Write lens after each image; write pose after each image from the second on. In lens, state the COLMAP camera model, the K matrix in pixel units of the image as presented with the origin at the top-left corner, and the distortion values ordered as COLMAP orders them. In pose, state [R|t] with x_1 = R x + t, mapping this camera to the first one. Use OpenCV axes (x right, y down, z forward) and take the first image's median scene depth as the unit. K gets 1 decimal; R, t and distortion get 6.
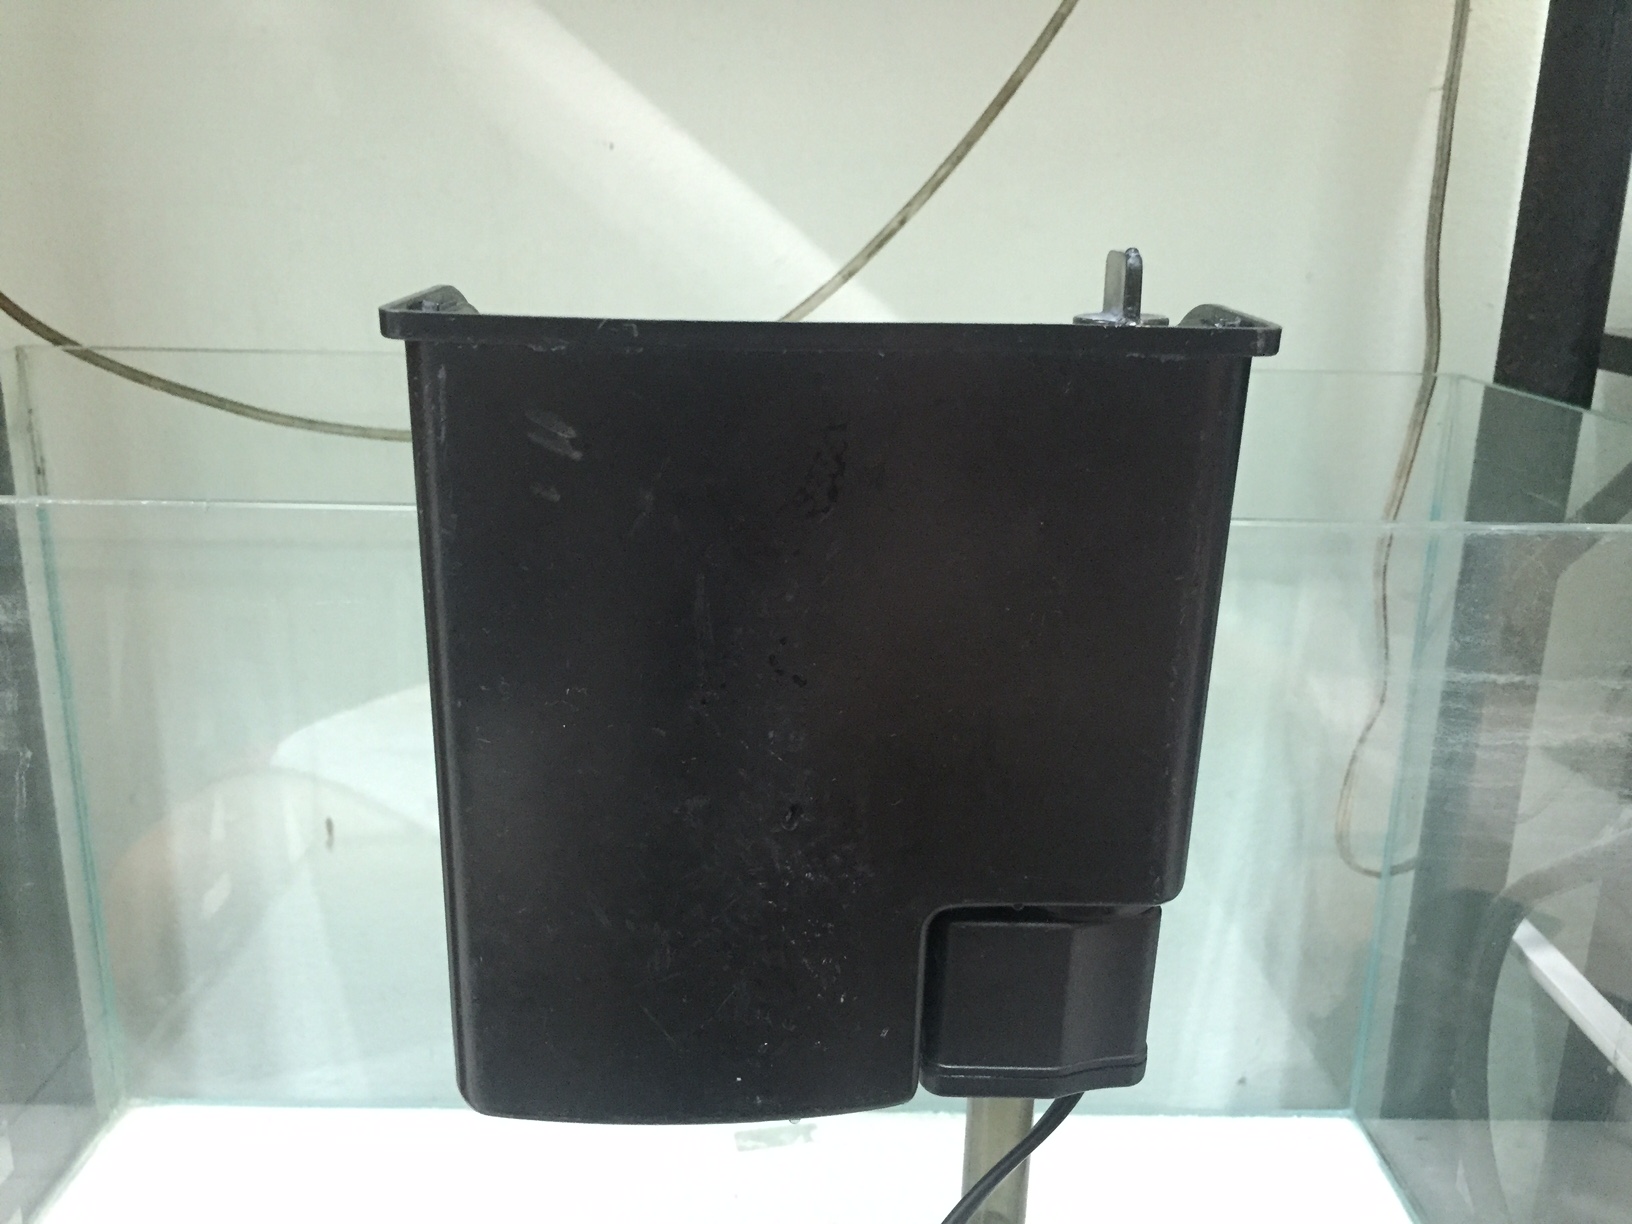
lens RADIAL K [[1421.0, 0, 828.3], [0, 1421.0, 625.2], [0, 0, 1]] dist [0.039847, -0.059227]
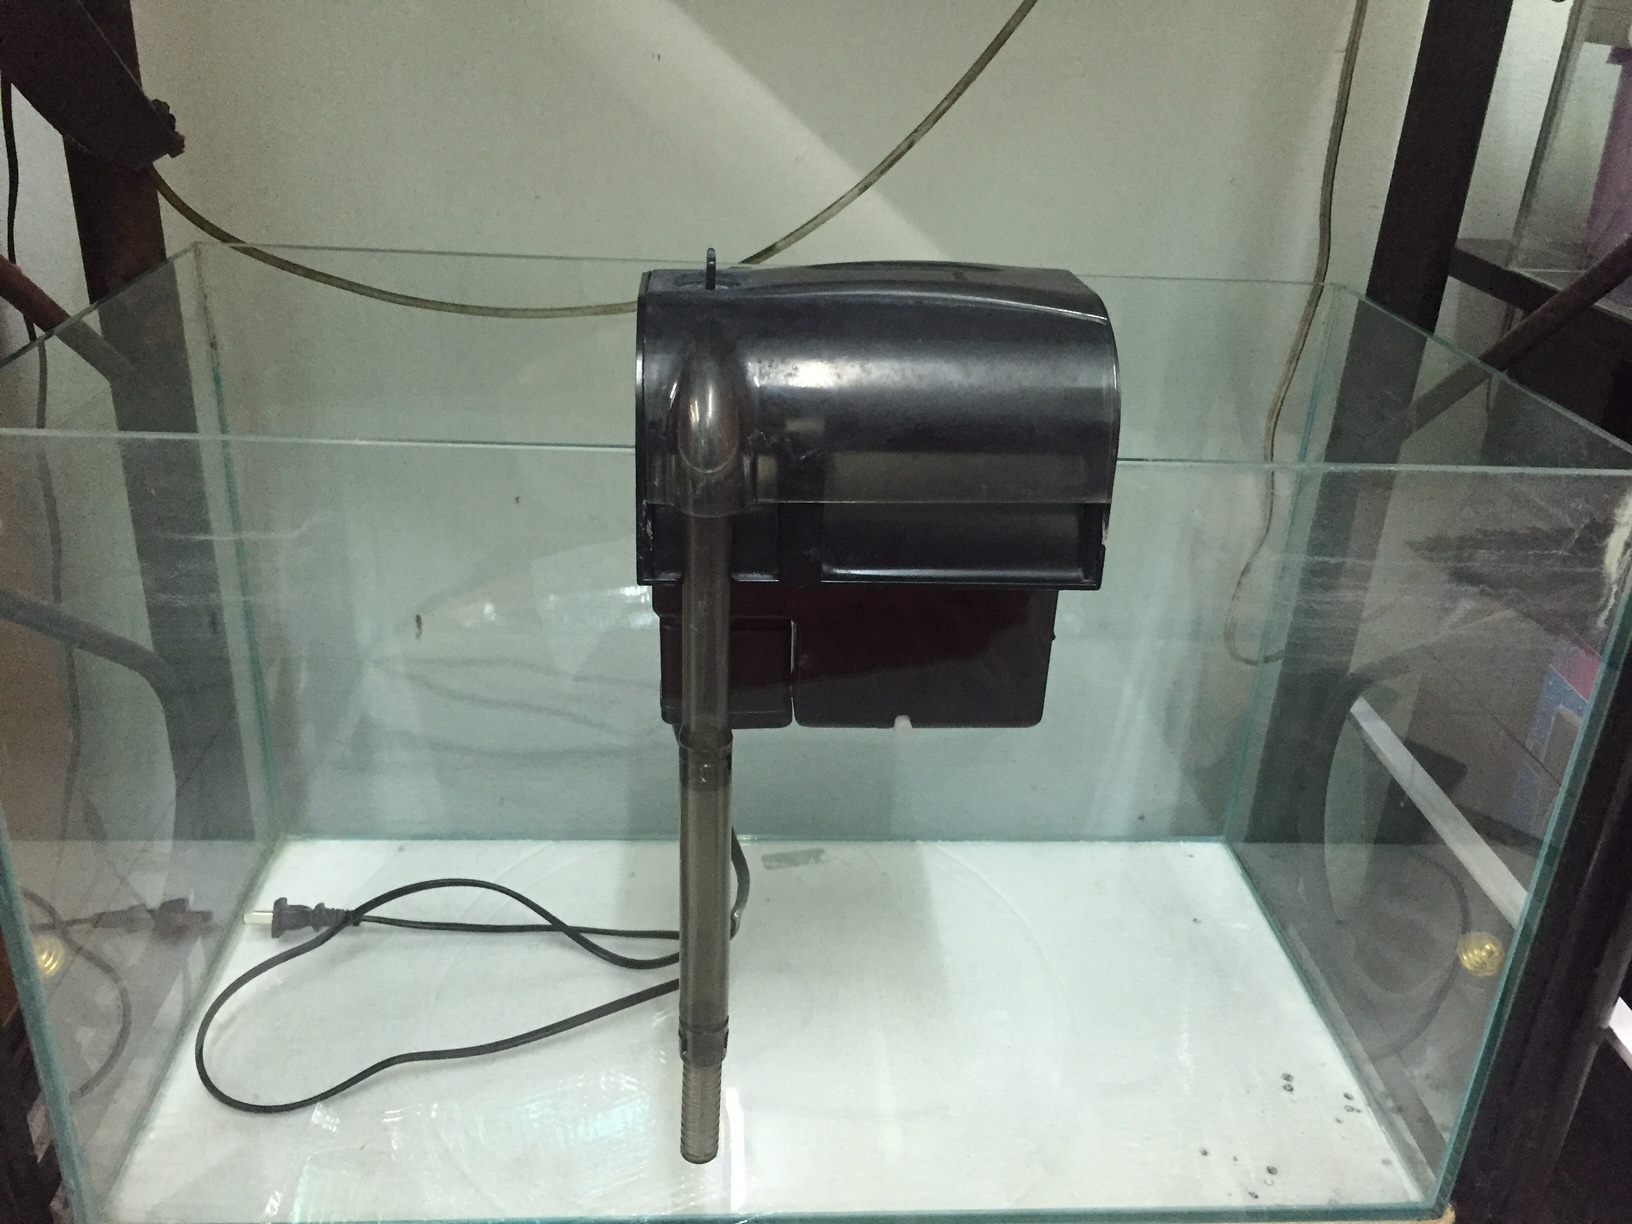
lens RADIAL K [[1421.0, 0, 812.6], [0, 1421.0, 607.4], [0, 0, 1]] dist [0.039847, -0.059227]
pose [[0.998078, 0.002557, 0.061911, -0.105502], [-0.012394, 0.987195, 0.159039, -0.082755], [-0.060711, -0.159501, 0.985329, -0.267391]]
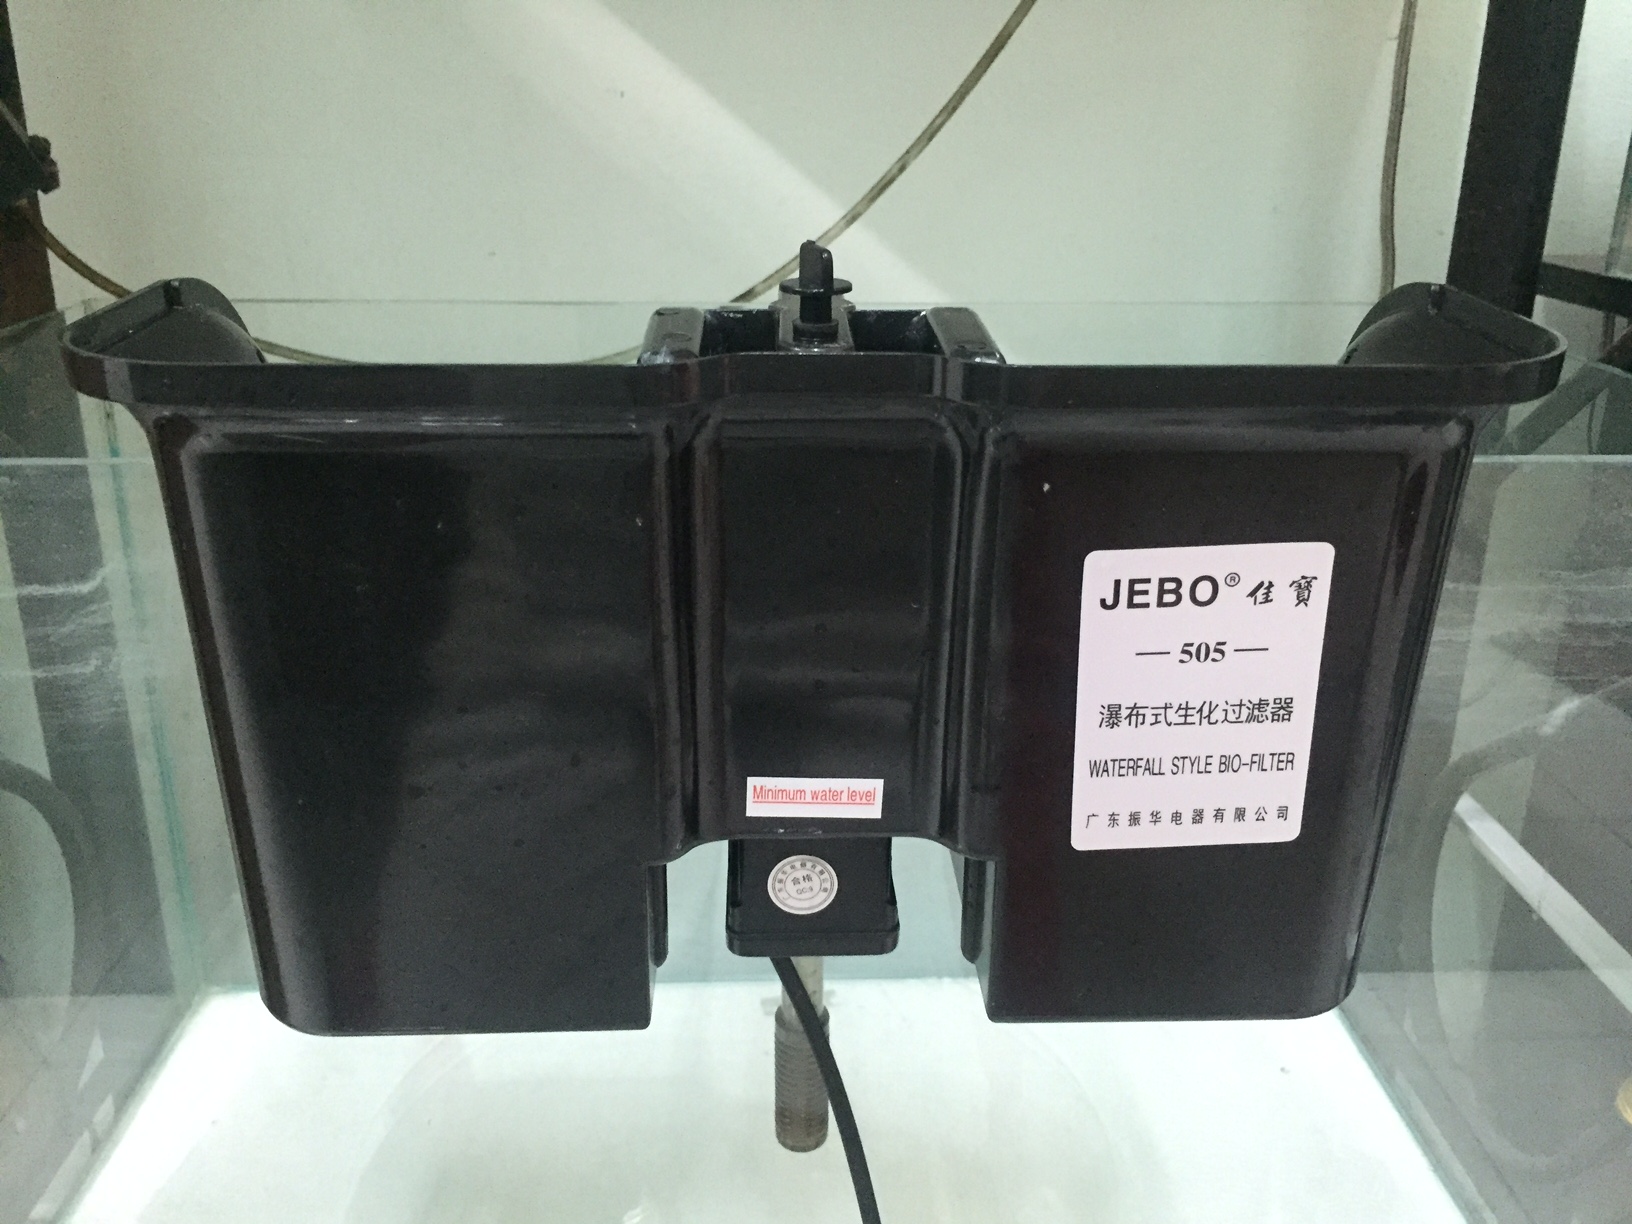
lens RADIAL K [[1421.0, 0, 820.5], [0, 1421.0, 616.4], [0, 0, 1]] dist [0.039847, -0.059227]
pose [[0.999503, -0.021781, 0.022801, -0.040871], [0.020265, 0.997696, 0.064747, -0.015331], [-0.024159, -0.064252, 0.997641, -0.096081]]
